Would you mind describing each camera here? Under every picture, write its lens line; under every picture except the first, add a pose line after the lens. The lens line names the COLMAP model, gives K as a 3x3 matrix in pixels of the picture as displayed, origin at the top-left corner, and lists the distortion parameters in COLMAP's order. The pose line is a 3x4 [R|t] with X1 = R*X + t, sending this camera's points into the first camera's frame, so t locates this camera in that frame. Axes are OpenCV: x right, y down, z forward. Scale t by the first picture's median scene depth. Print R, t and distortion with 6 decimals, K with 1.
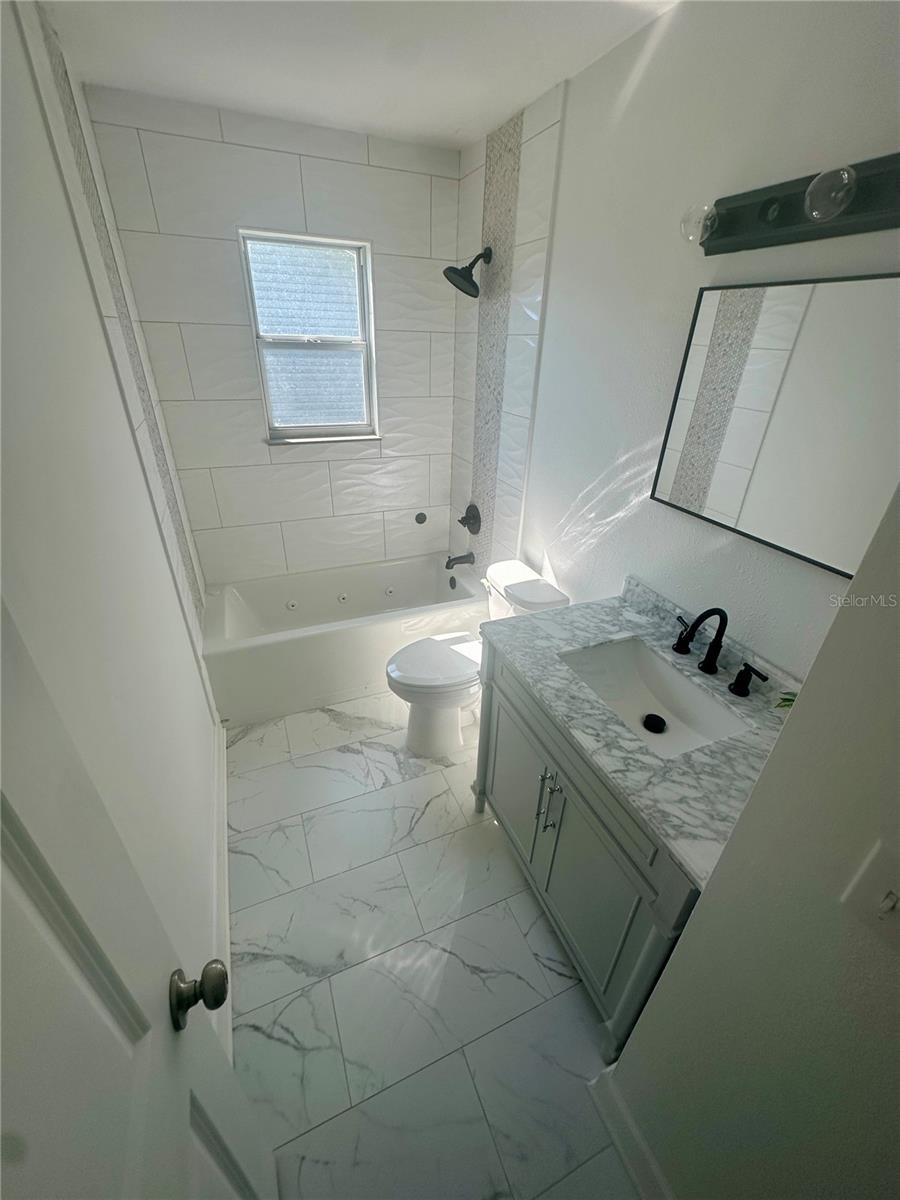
lens RADIAL K [[478.5, 0, 450.0], [0, 478.5, 600.0], [0, 0, 1]] dist [-0.003439, 0.000180]
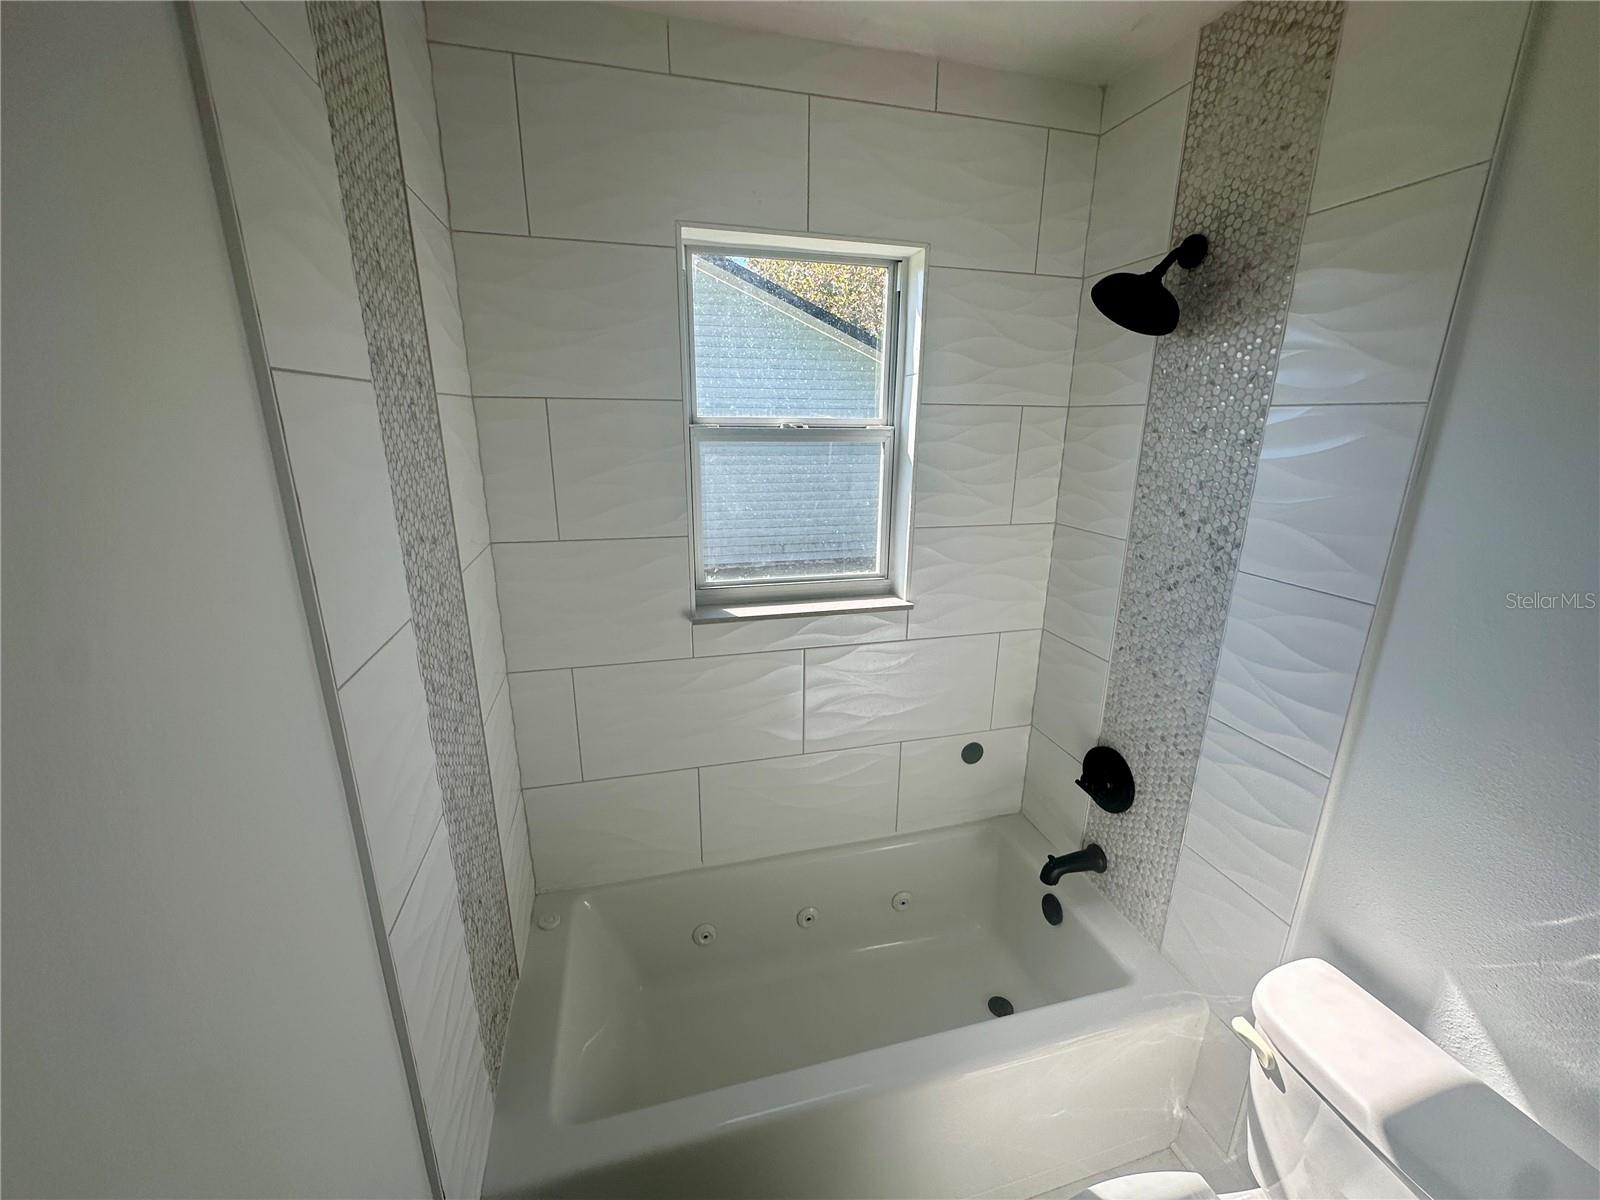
lens RADIAL K [[638.0, 0, 801.4], [0, 638.0, 599.3], [0, 0, 1]] dist [-0.003439, 0.000180]
pose [[0.990191, 0.020608, -0.138193, -0.184147], [-0.051068, 0.974013, -0.220661, -0.213761], [0.130054, 0.225554, 0.965511, 0.387762]]
